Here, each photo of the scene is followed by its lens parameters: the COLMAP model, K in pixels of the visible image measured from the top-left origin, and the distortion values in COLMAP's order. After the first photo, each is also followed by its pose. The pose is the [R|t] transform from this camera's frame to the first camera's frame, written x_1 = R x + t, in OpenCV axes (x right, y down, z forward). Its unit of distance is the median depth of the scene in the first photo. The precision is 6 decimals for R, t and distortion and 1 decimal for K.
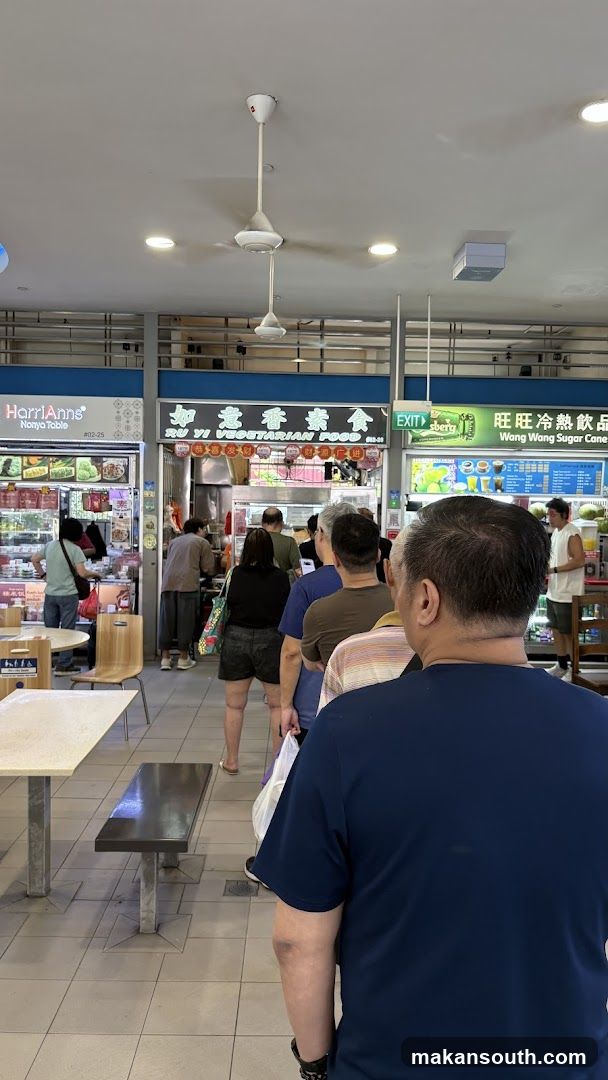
lens RADIAL K [[899.1, 0, 307.3], [0, 899.1, 573.4], [0, 0, 1]] dist [0.073772, -0.005809]
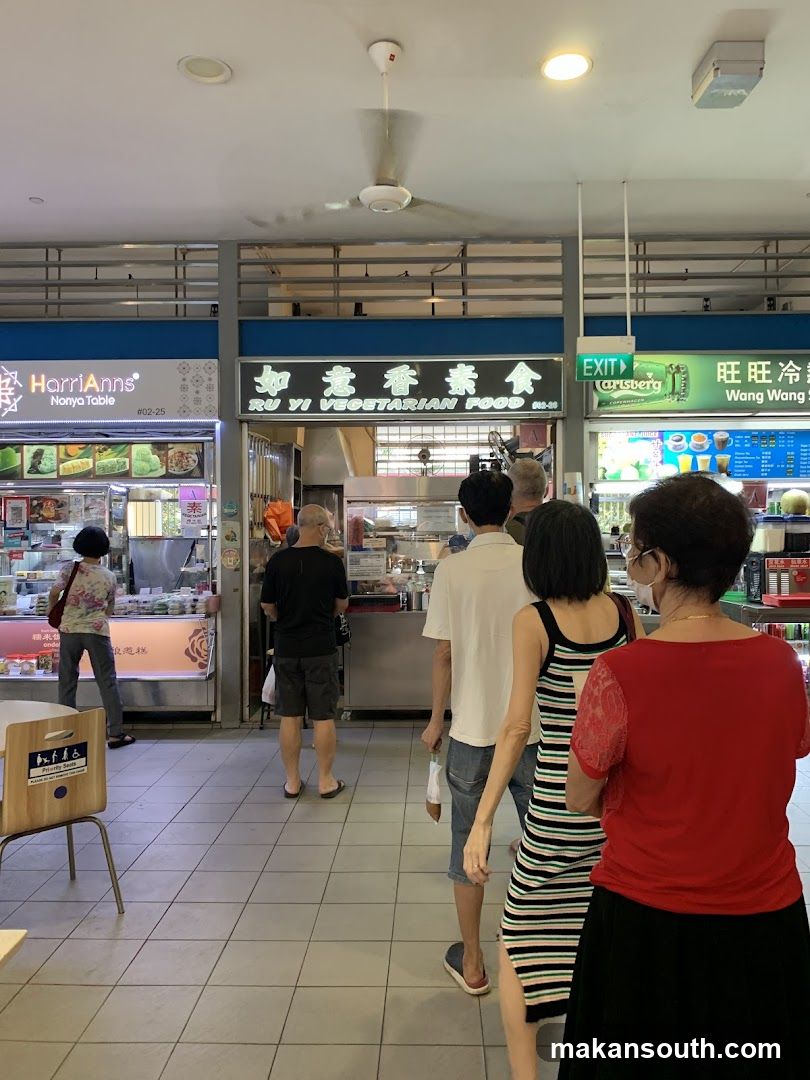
lens RADIAL K [[883.3, 0, 405.0], [0, 883.3, 540.0], [0, 0, 1]] dist [0.161120, -0.485703]
pose [[0.998758, -0.025285, -0.042920, -0.006778], [0.022292, 0.997379, -0.068830, 0.001394], [0.044548, 0.067787, 0.996705, 0.312061]]
